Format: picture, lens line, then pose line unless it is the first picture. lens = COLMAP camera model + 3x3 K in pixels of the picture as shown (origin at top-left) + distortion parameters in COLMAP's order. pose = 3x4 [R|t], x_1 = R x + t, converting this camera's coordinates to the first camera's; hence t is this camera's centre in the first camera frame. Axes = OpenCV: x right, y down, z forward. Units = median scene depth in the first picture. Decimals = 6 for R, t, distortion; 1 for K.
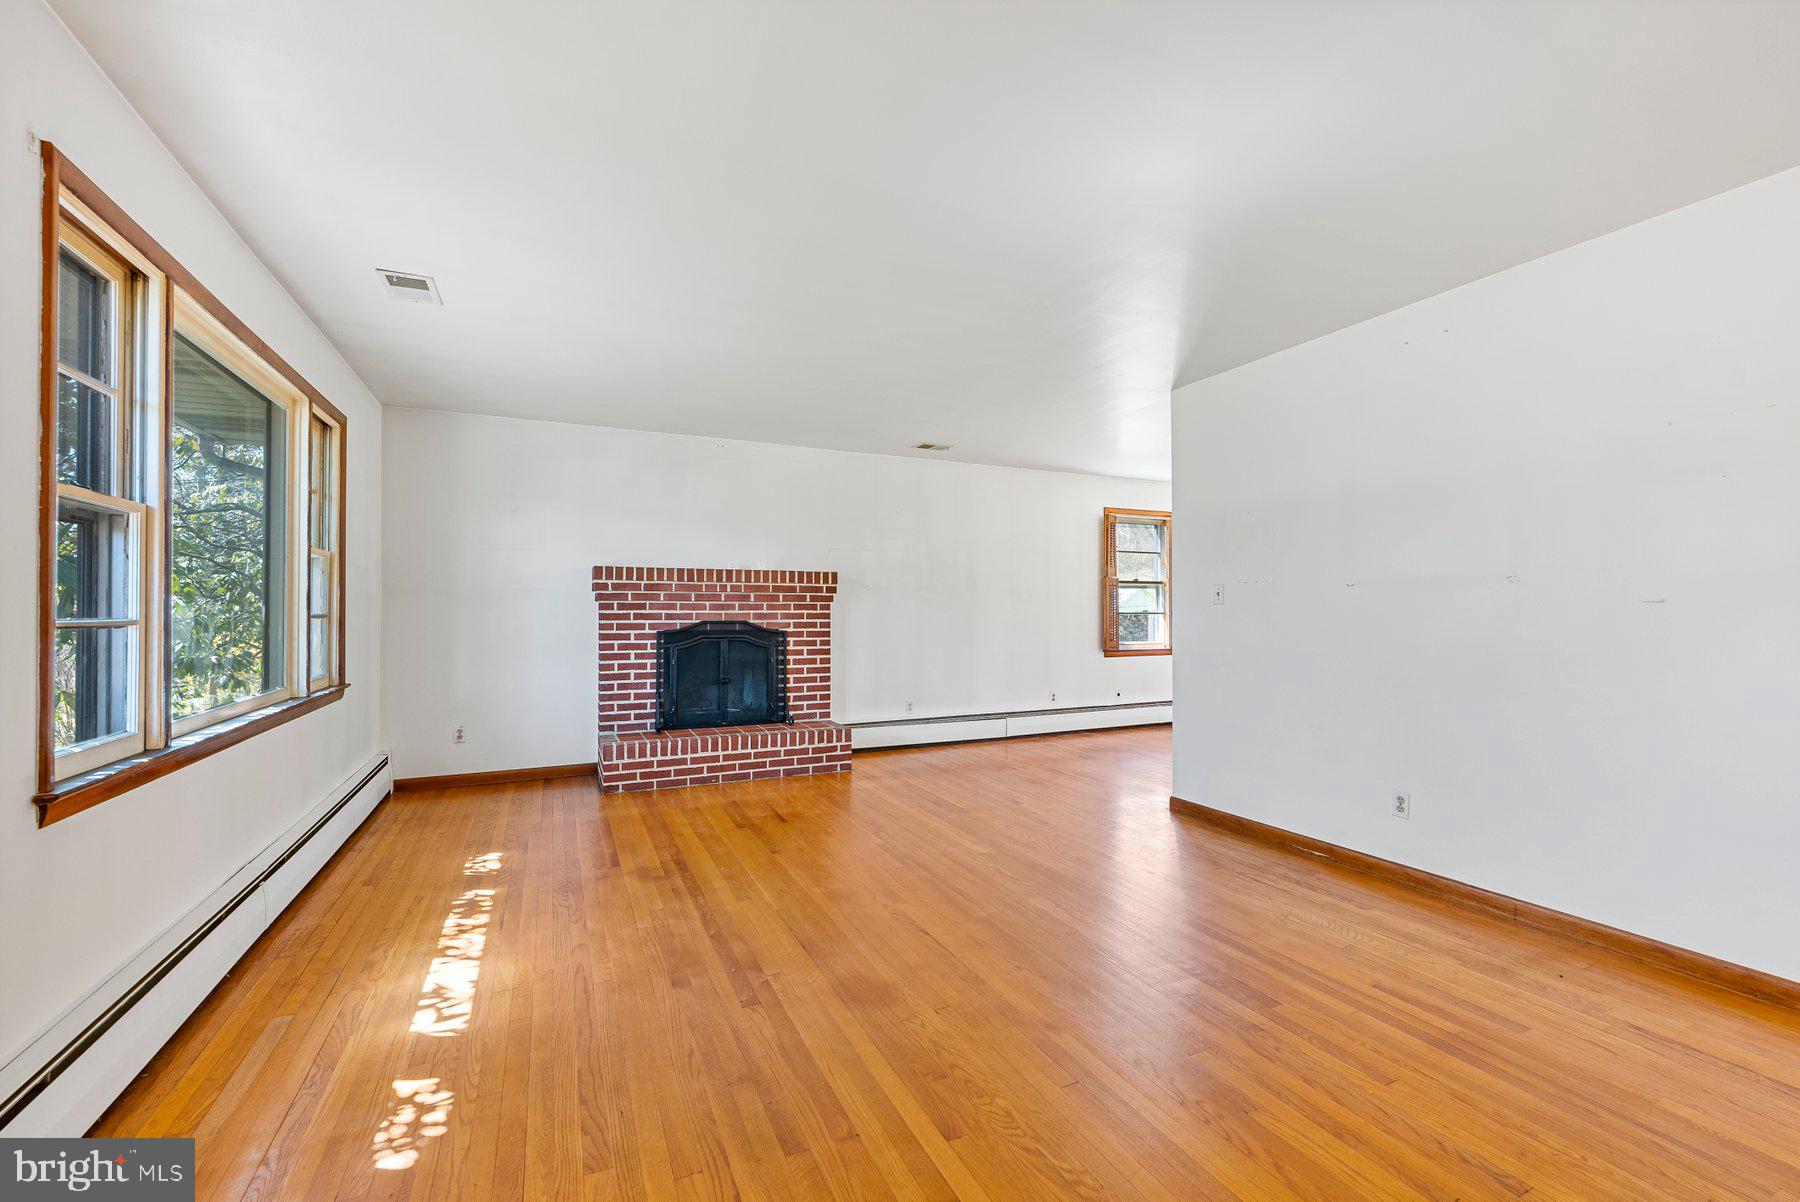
lens RADIAL K [[744.1, 0, 892.3], [0, 744.1, 602.1], [0, 0, 1]] dist [0.002521, 0.000397]
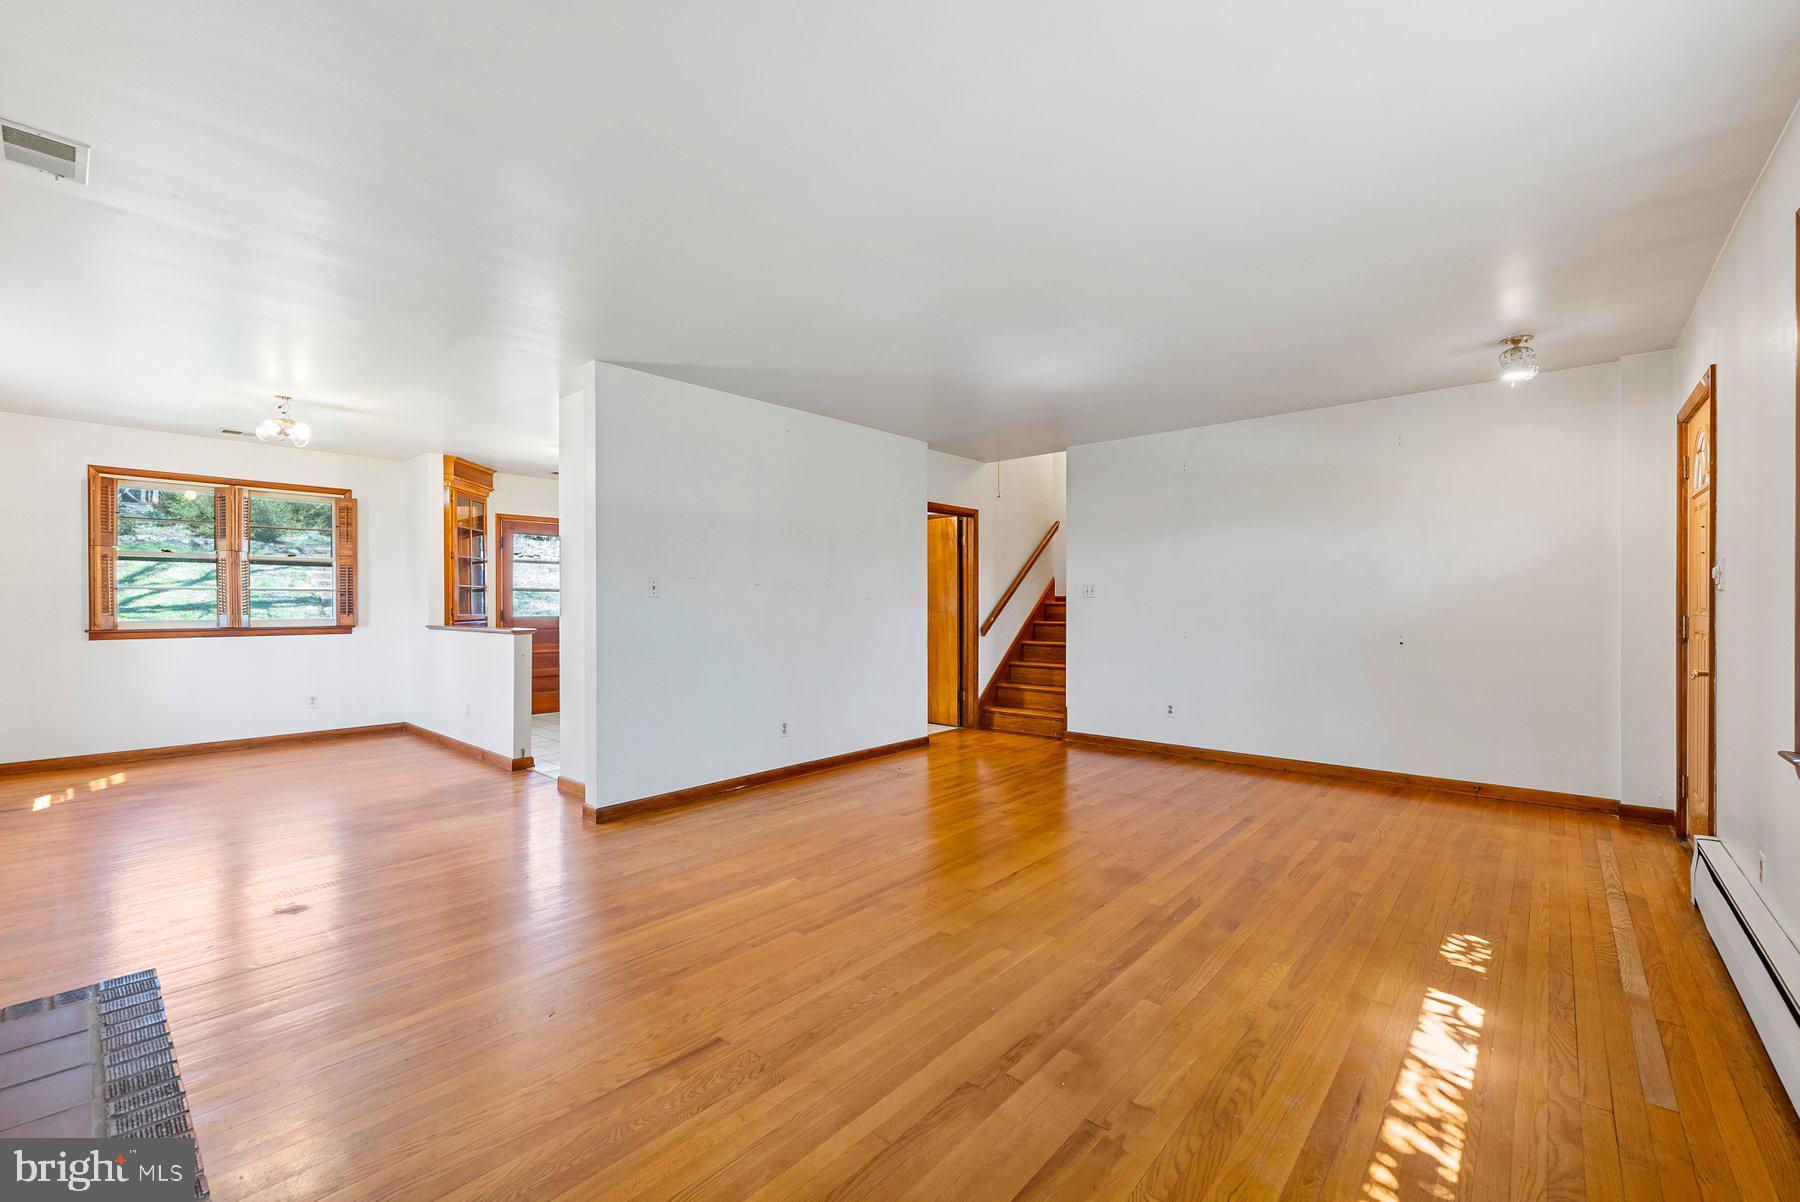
lens RADIAL K [[735.4, 0, 900.0], [0, 735.4, 601.0], [0, 0, 1]] dist [0.001264, 0.000144]
pose [[-0.408216, 0.007175, 0.912857, -0.909372], [-0.005263, 0.999934, -0.010213, 0.023378], [-0.912870, -0.008973, -0.408151, 1.574794]]
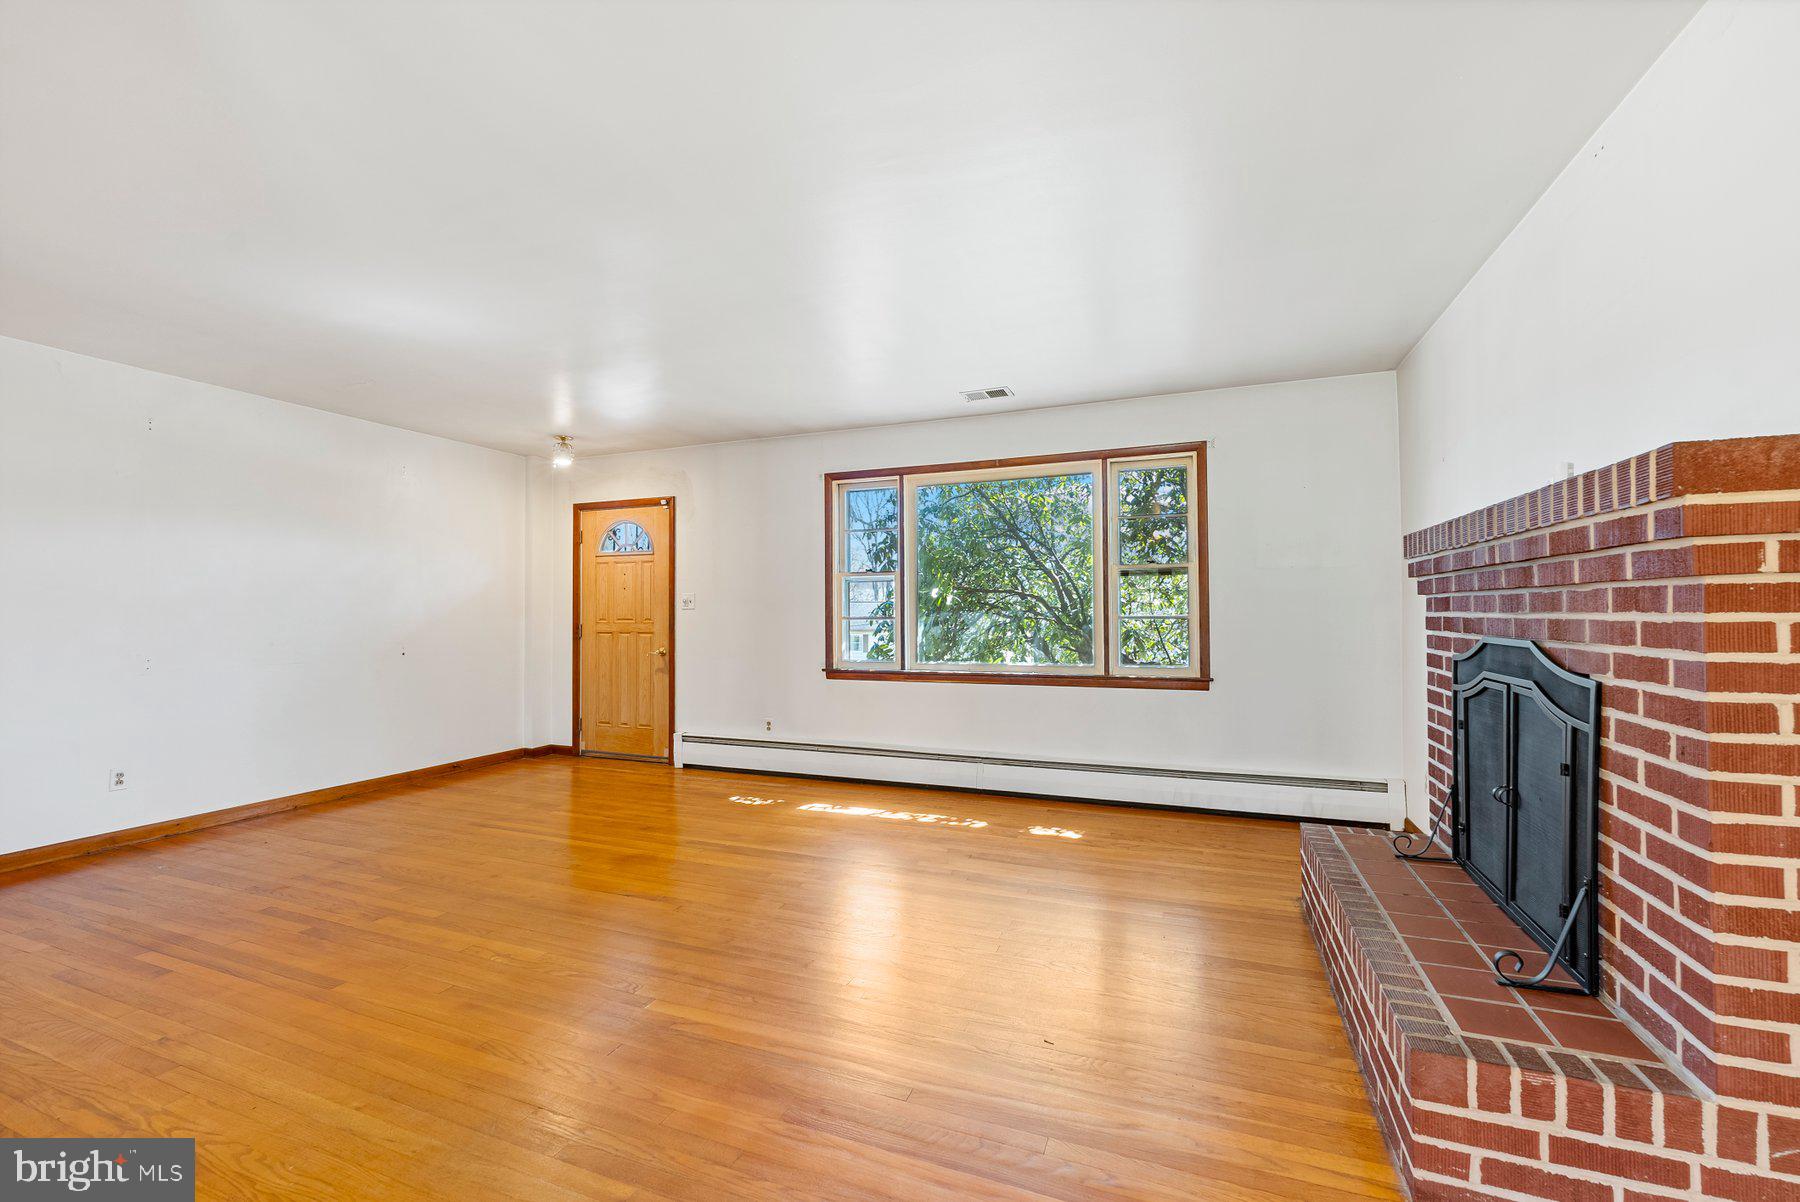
lens RADIAL K [[744.1, 0, 892.3], [0, 744.1, 602.1], [0, 0, 1]] dist [0.002521, 0.000397]
pose [[-0.726672, -0.004754, -0.686968, 0.517541], [0.012374, 0.999723, -0.020008, 0.018926], [0.686873, -0.023040, -0.726412, 2.030597]]
